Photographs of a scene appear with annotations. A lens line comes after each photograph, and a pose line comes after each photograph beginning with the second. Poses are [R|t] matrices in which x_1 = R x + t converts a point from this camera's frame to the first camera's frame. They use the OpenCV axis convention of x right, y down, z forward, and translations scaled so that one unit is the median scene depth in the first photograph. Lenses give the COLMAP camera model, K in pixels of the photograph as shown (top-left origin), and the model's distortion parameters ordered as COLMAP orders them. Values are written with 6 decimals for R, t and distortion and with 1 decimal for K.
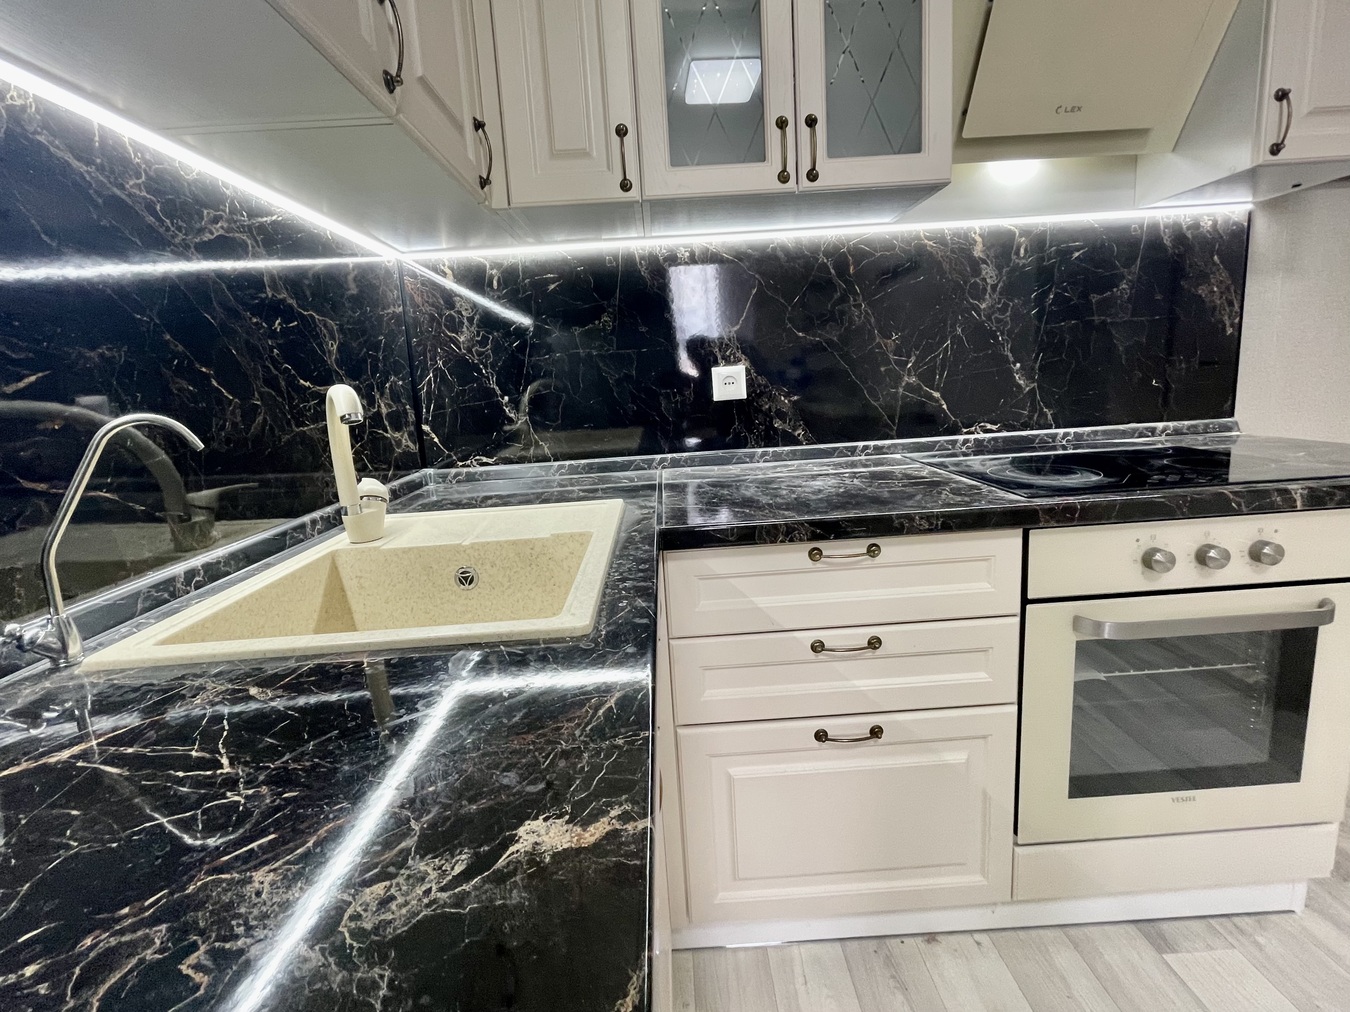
lens RADIAL K [[574.3, 0, 669.7], [0, 574.3, 468.9], [0, 0, 1]] dist [-0.004083, 0.000897]
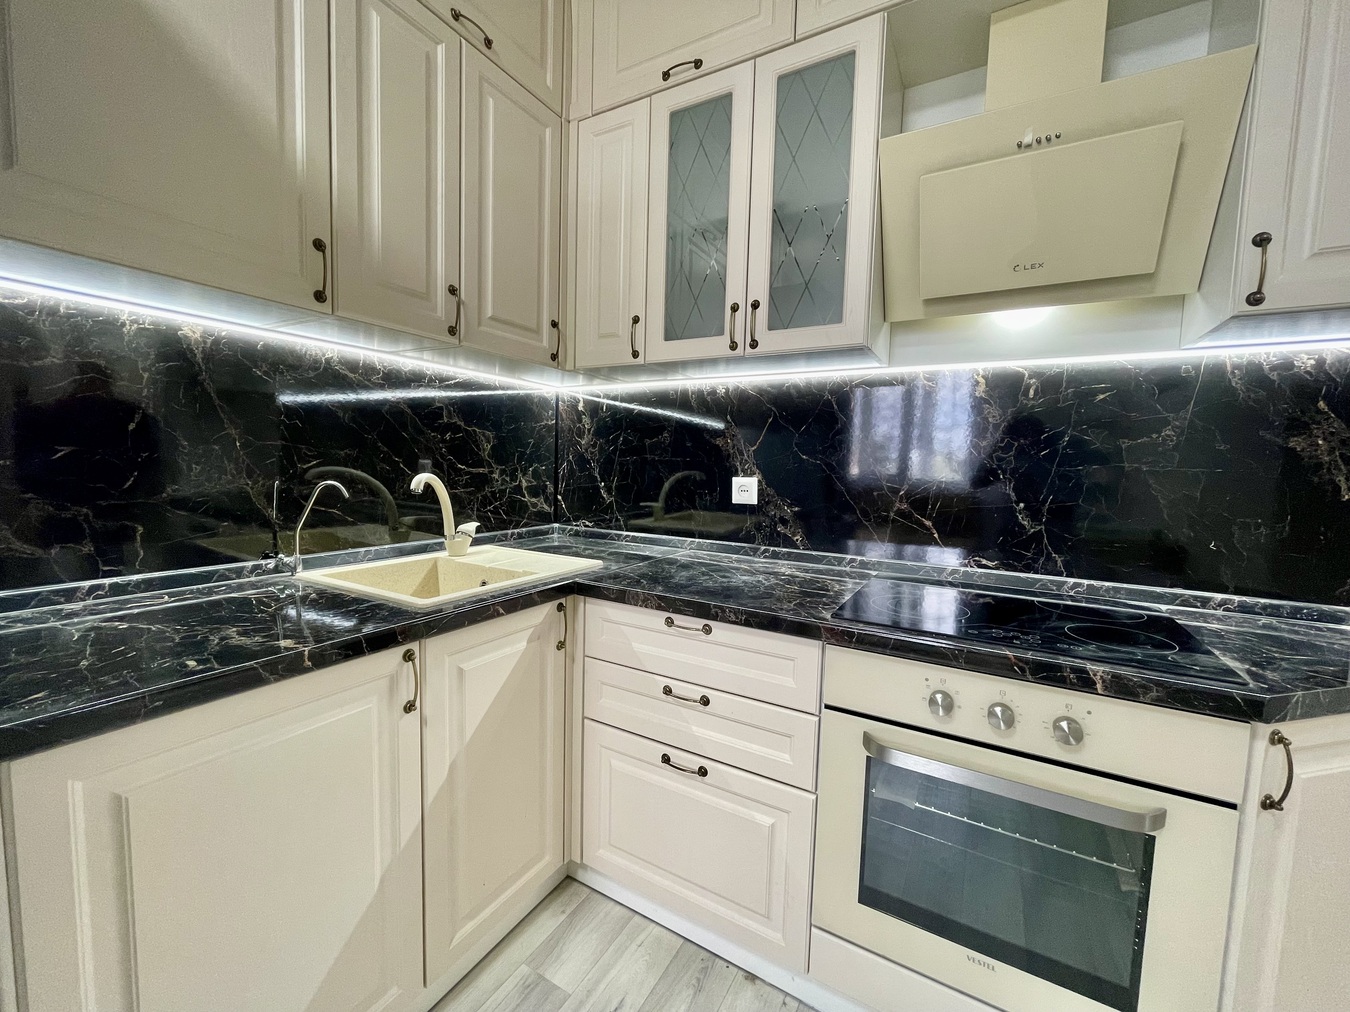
lens RADIAL K [[545.3, 0, 672.9], [0, 545.3, 507.3], [0, 0, 1]] dist [-0.001119, -0.000125]
pose [[0.850376, 0.126909, -0.510642, 0.595503], [-0.158575, 0.987169, -0.018735, -0.067380], [0.501712, 0.096907, 0.859589, -0.103270]]
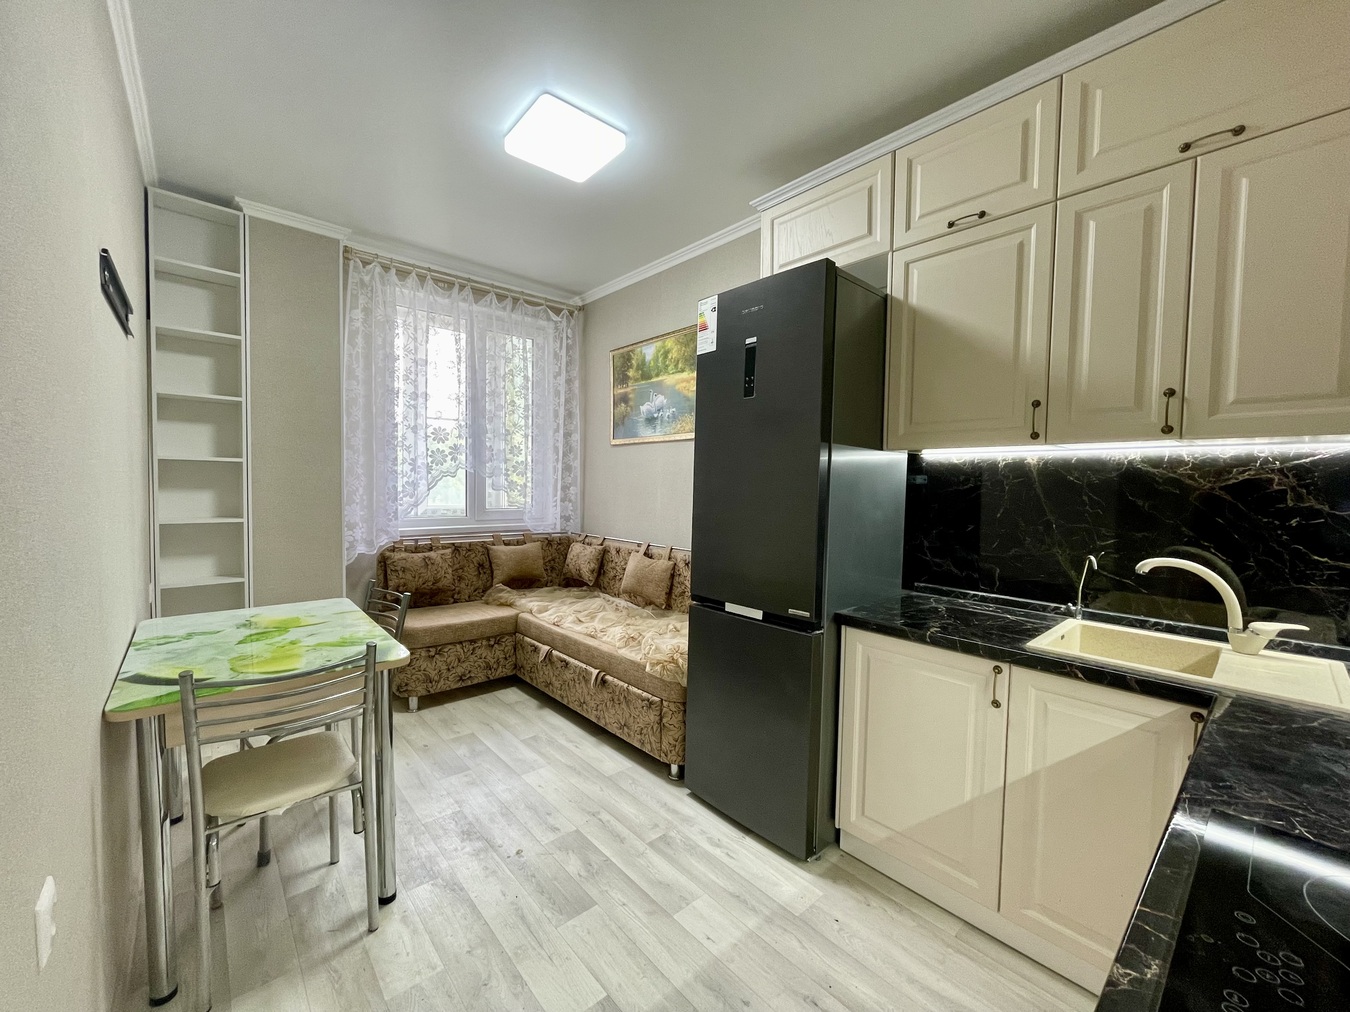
lens RADIAL K [[545.3, 0, 673.3], [0, 545.3, 507.8], [0, 0, 1]] dist [-0.001119, -0.000125]
pose [[-0.762441, 0.075200, -0.642674, 1.117298], [-0.070774, 0.977573, 0.198350, -0.314410], [0.643176, 0.196715, -0.740019, 0.660581]]
